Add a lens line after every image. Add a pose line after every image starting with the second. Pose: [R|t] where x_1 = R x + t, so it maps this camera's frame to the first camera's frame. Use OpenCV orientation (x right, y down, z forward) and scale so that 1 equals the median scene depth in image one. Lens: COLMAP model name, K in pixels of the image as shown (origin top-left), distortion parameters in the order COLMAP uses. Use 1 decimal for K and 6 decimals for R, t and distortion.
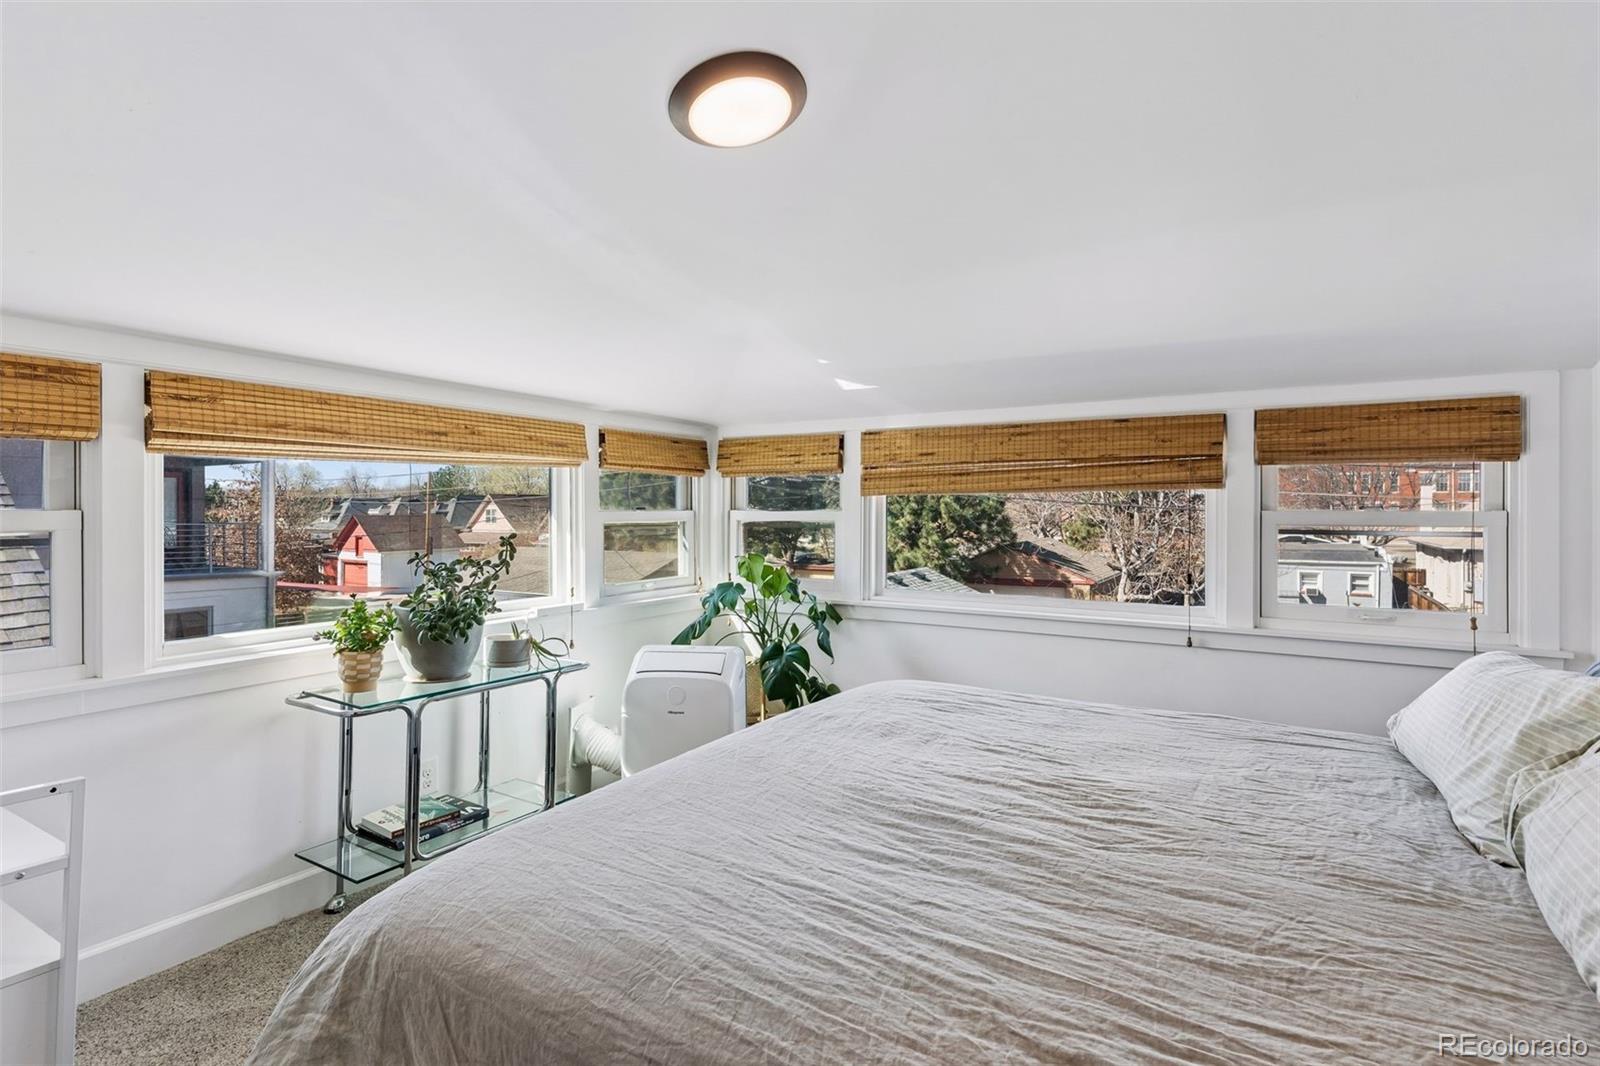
lens RADIAL K [[768.4, 0, 799.4], [0, 768.4, 517.3], [0, 0, 1]] dist [0.000667, -0.000241]
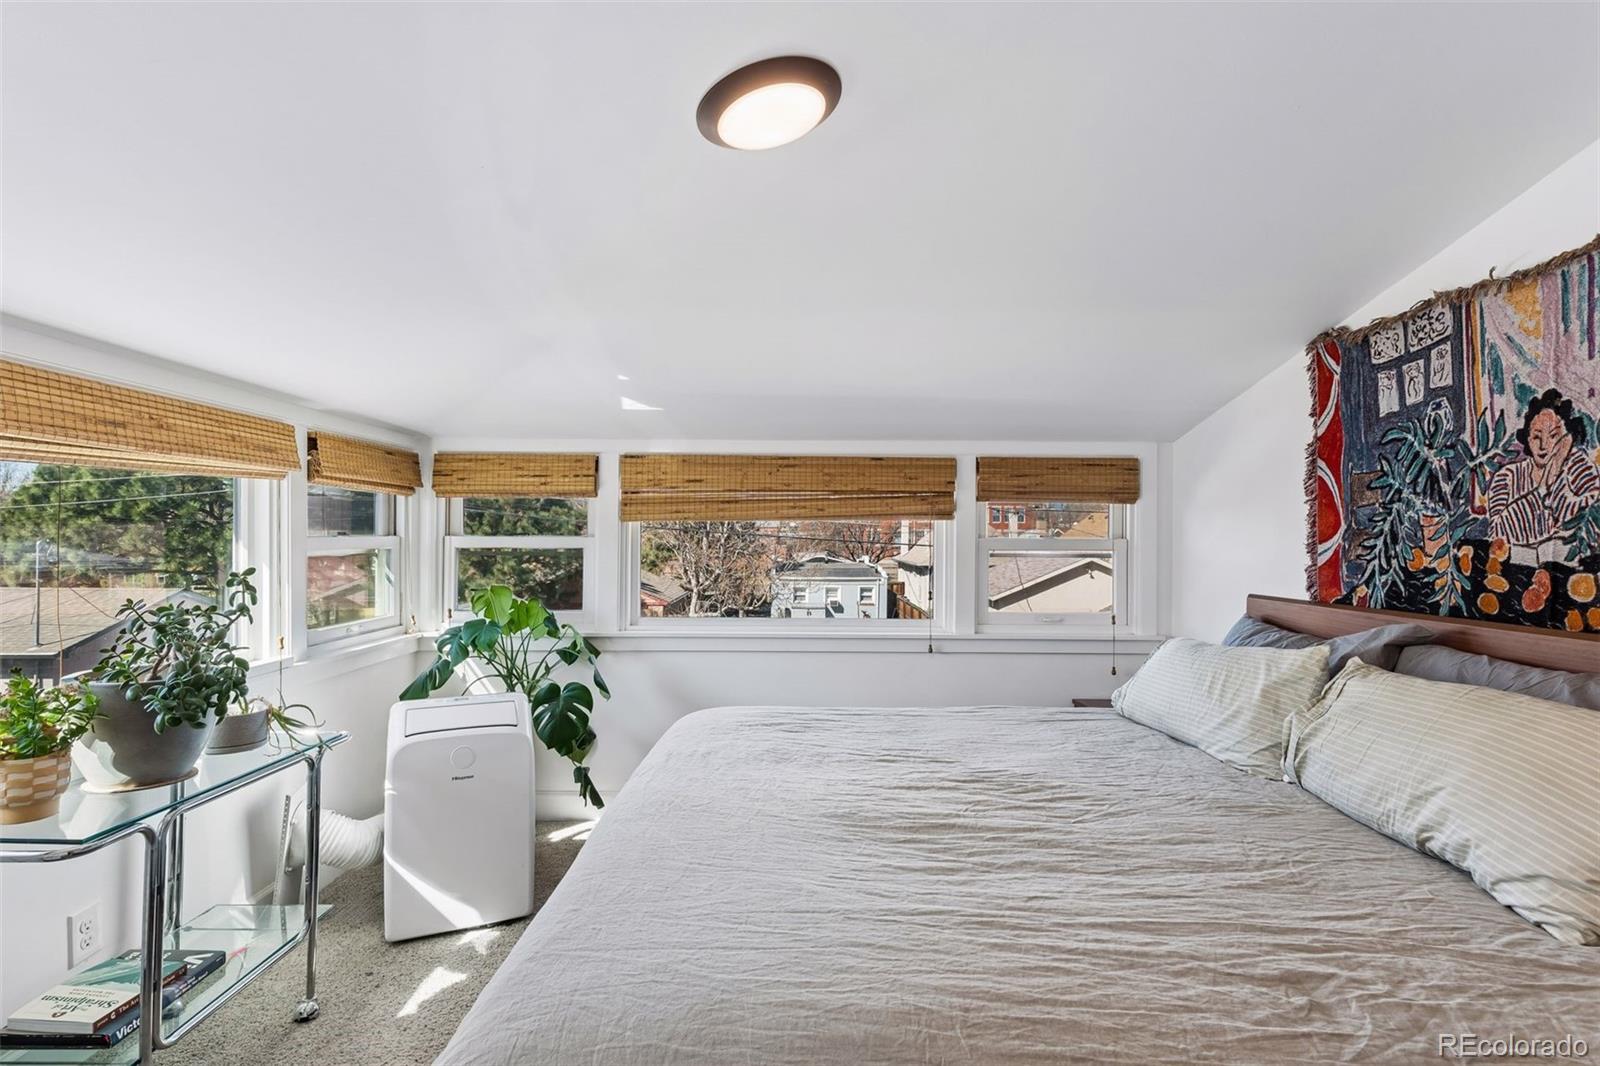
lens RADIAL K [[765.2, 0, 792.4], [0, 765.2, 536.7], [0, 0, 1]] dist [0.002077, 0.000250]
pose [[0.855050, 0.002552, 0.518540, -0.297875], [0.000776, 0.999980, -0.006201, -0.003714], [-0.518545, 0.005705, 0.855031, 0.101623]]
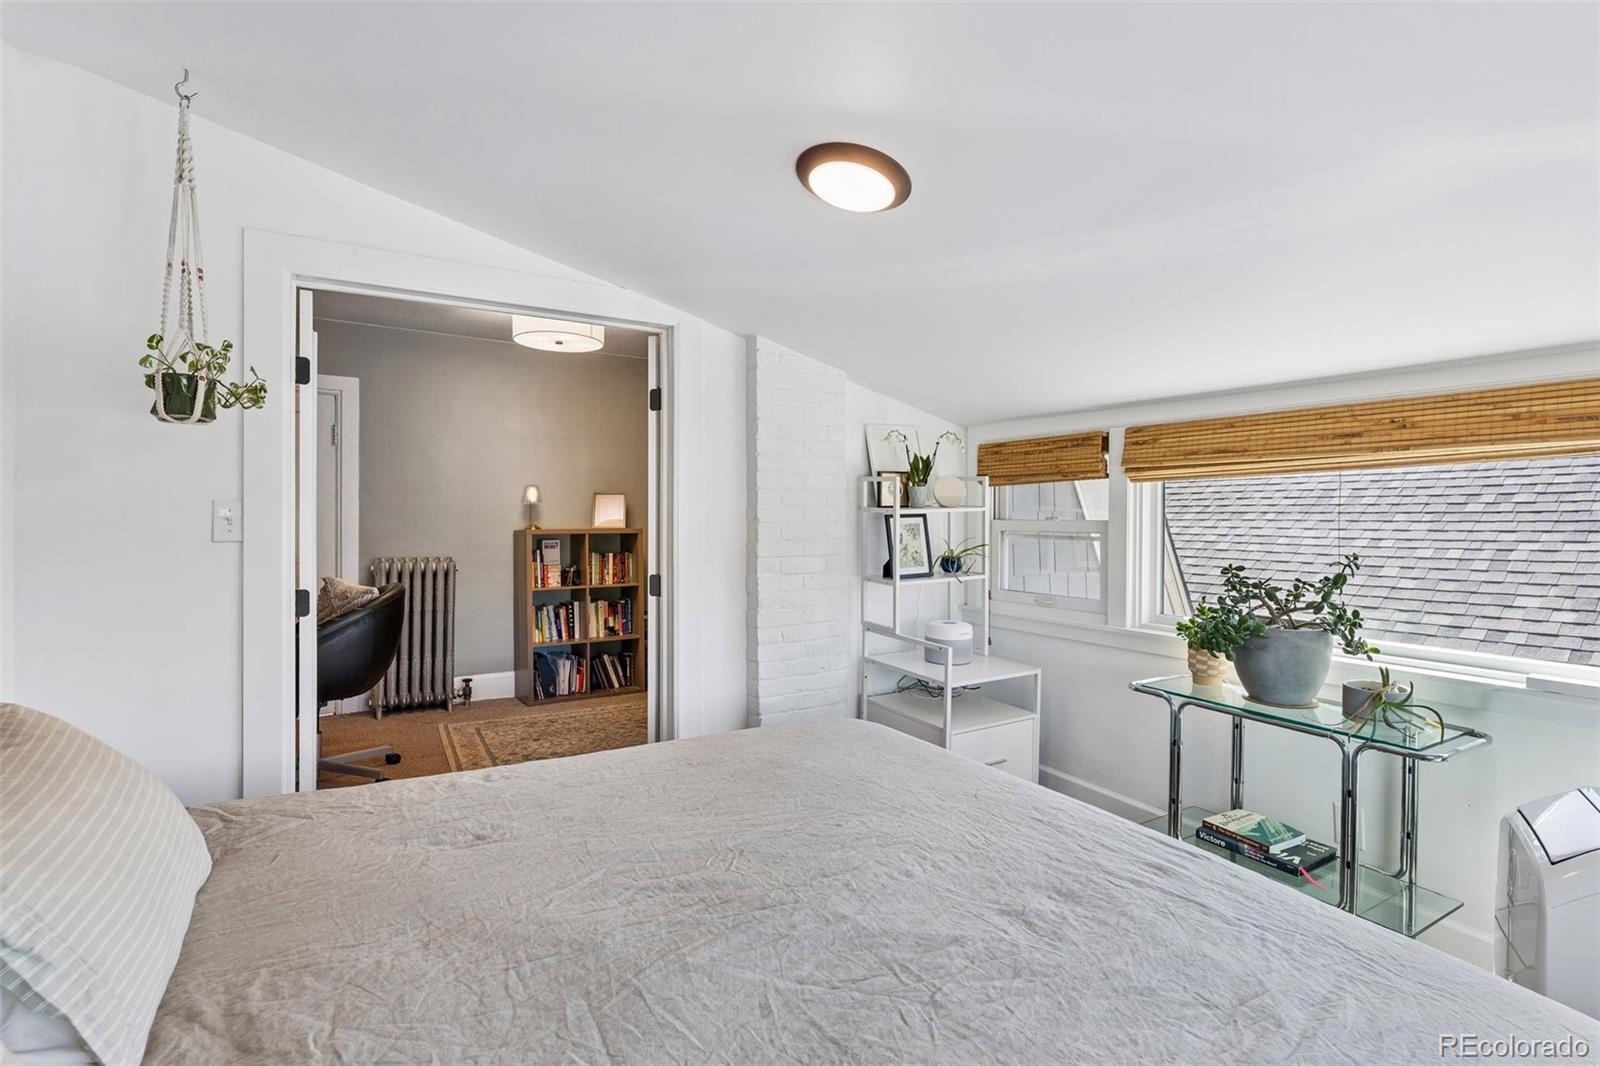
lens RADIAL K [[768.4, 0, 799.4], [0, 768.4, 517.3], [0, 0, 1]] dist [0.000667, -0.000241]
pose [[-0.454722, 0.000937, -0.890633, 0.576327], [-0.011409, 0.999911, 0.006877, -0.014268], [0.890560, 0.013288, -0.454671, 0.817322]]
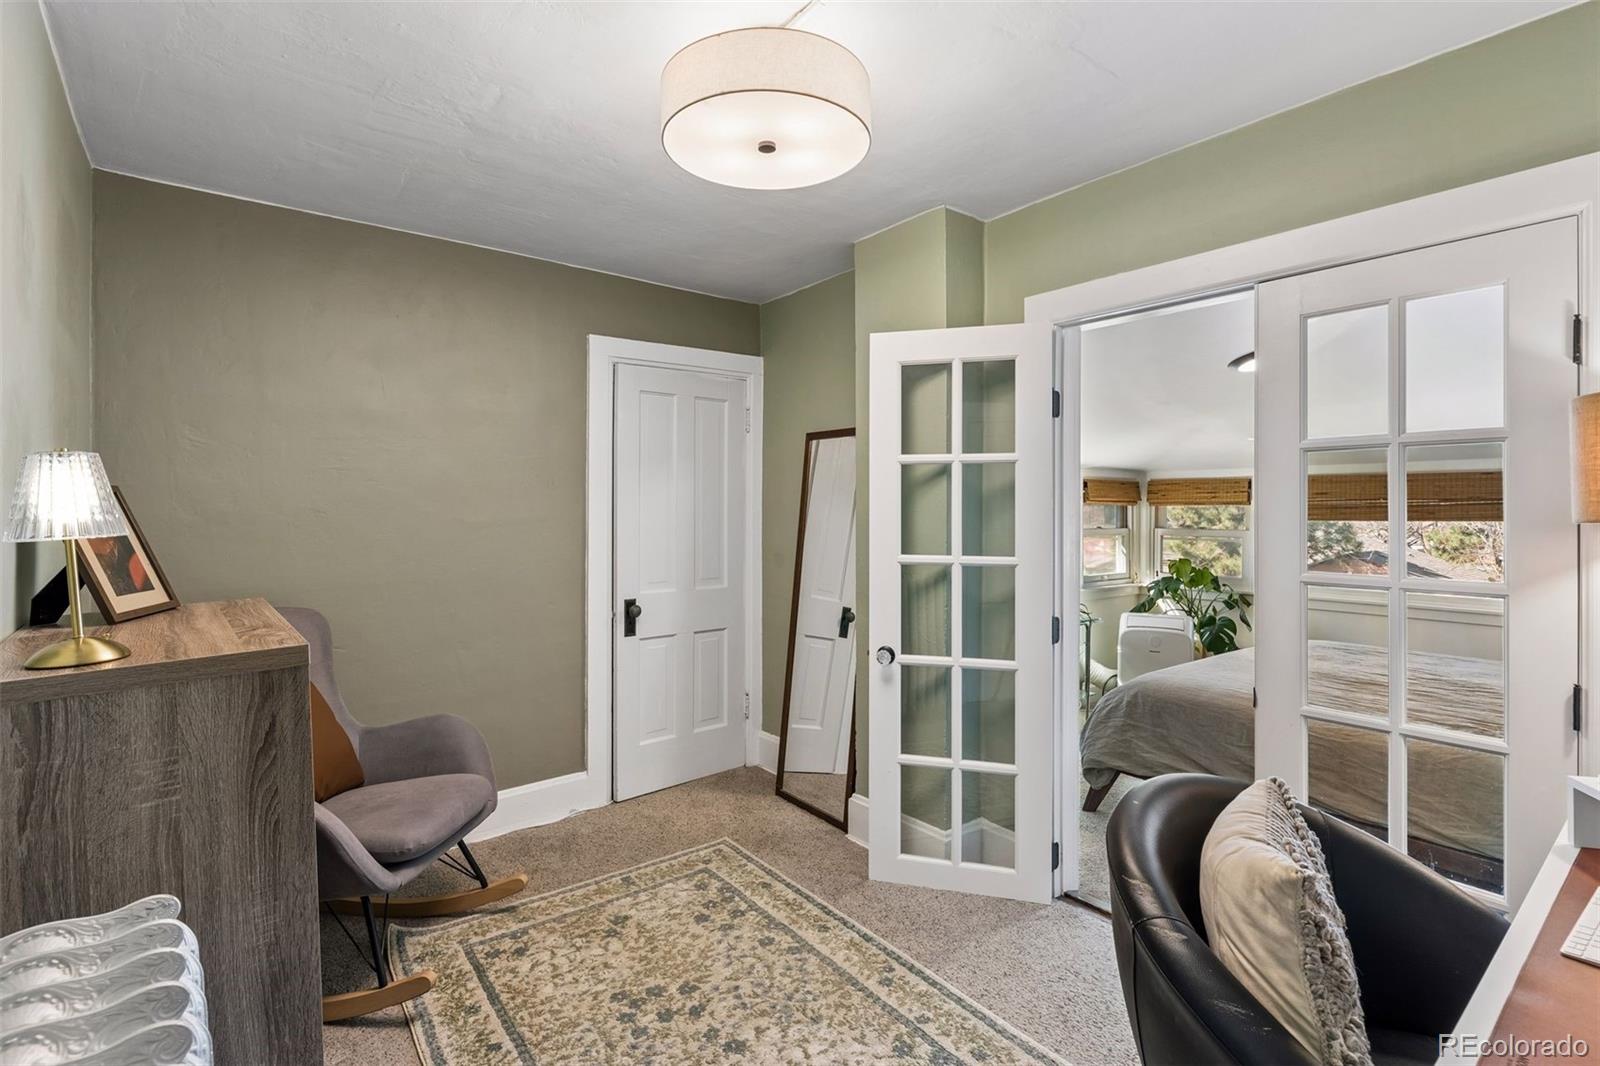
lens RADIAL K [[749.9, 0, 802.5], [0, 749.9, 513.4], [0, 0, 1]] dist [0.000737, 0.000073]
pose [[0.935452, 0.002983, -0.353441, -0.314344], [-0.005840, 0.999958, -0.007017, -0.034733], [0.353405, 0.008629, 0.935431, -0.848777]]
